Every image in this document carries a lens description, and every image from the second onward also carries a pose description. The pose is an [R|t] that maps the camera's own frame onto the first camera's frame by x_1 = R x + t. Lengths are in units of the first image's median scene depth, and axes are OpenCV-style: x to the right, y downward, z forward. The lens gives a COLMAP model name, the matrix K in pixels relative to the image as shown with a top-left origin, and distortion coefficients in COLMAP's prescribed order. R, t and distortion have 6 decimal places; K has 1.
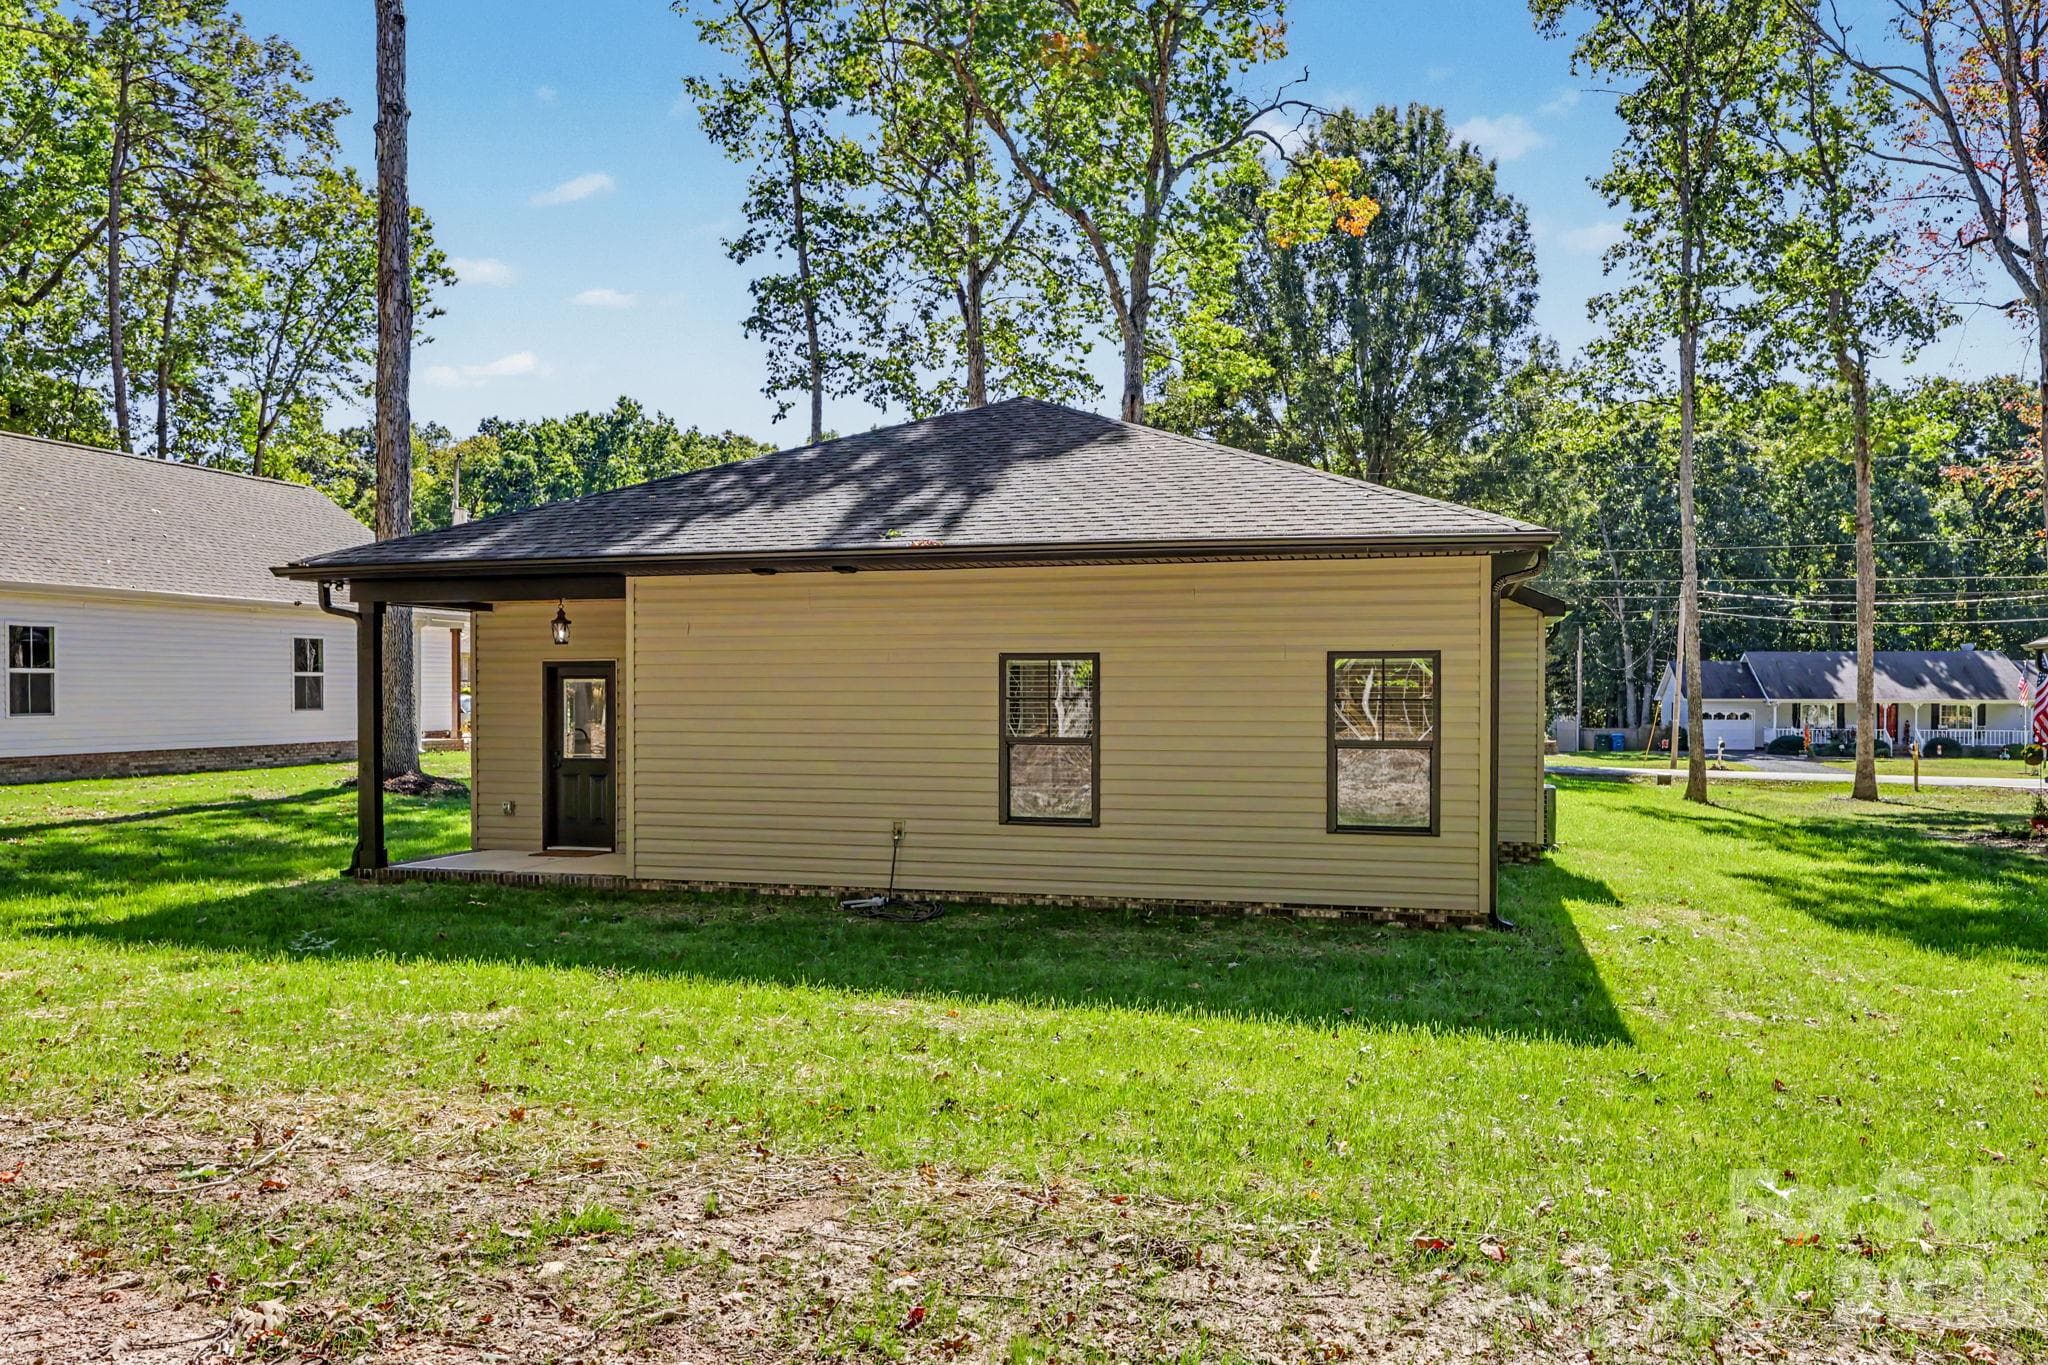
lens RADIAL K [[1273.0, 0, 1025.1], [0, 1273.0, 783.6], [0, 0, 1]] dist [0.000896, 0.007383]
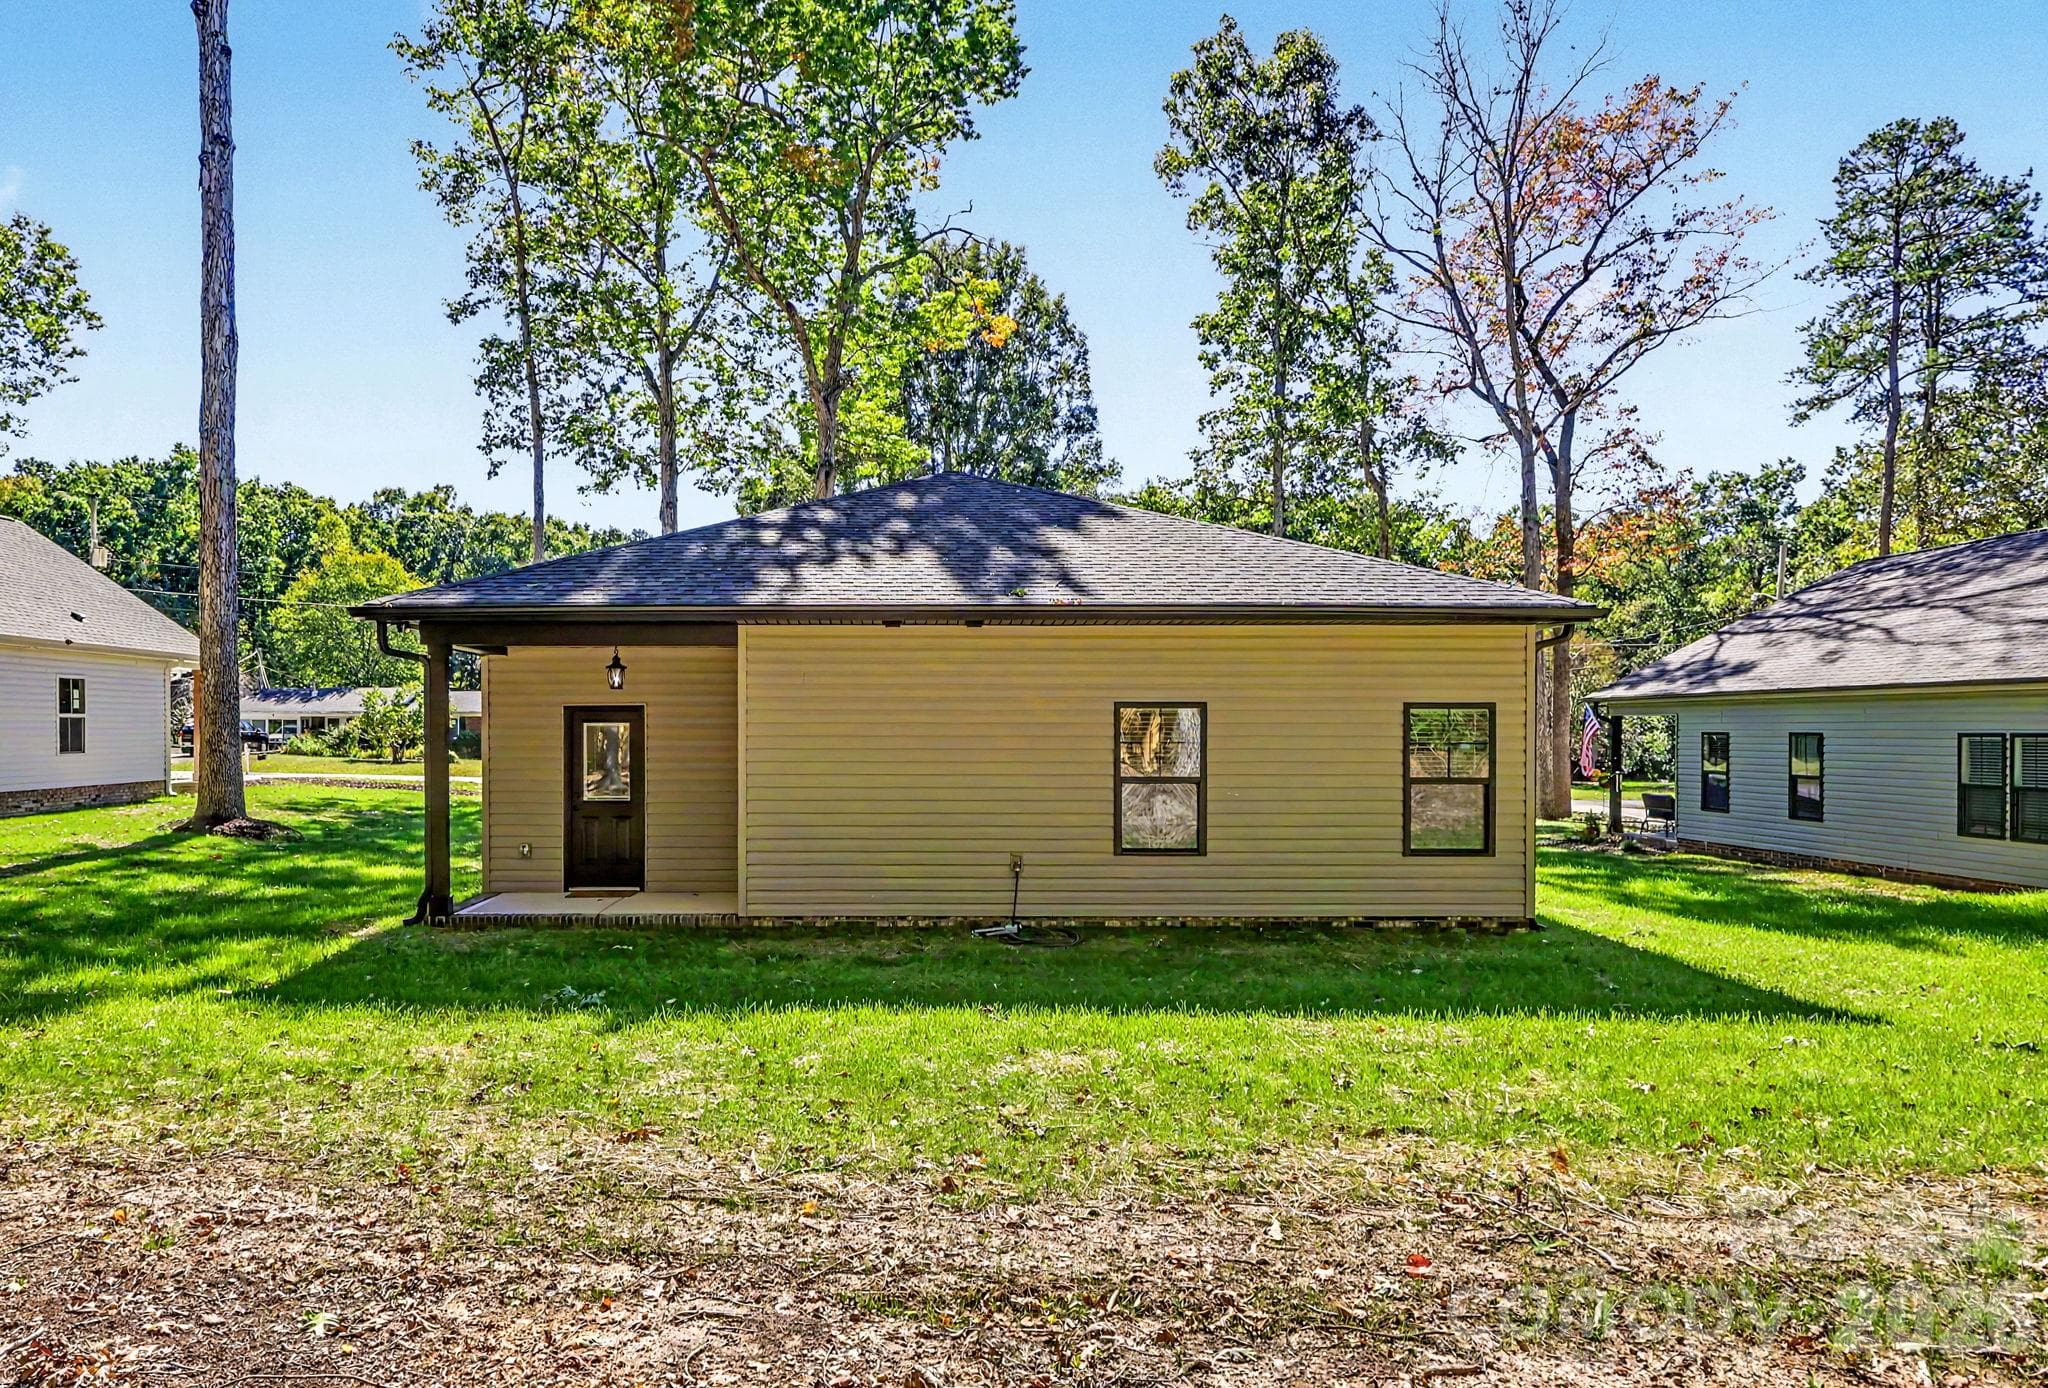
lens RADIAL K [[1123.1, 0, 936.2], [0, 1123.1, 799.2], [0, 0, 1]] dist [0.012935, -0.001606]
pose [[0.972519, -0.013564, 0.232426, -0.298494], [0.016776, 0.999789, -0.011849, -0.005780], [-0.232216, 0.015422, 0.972542, 0.059877]]
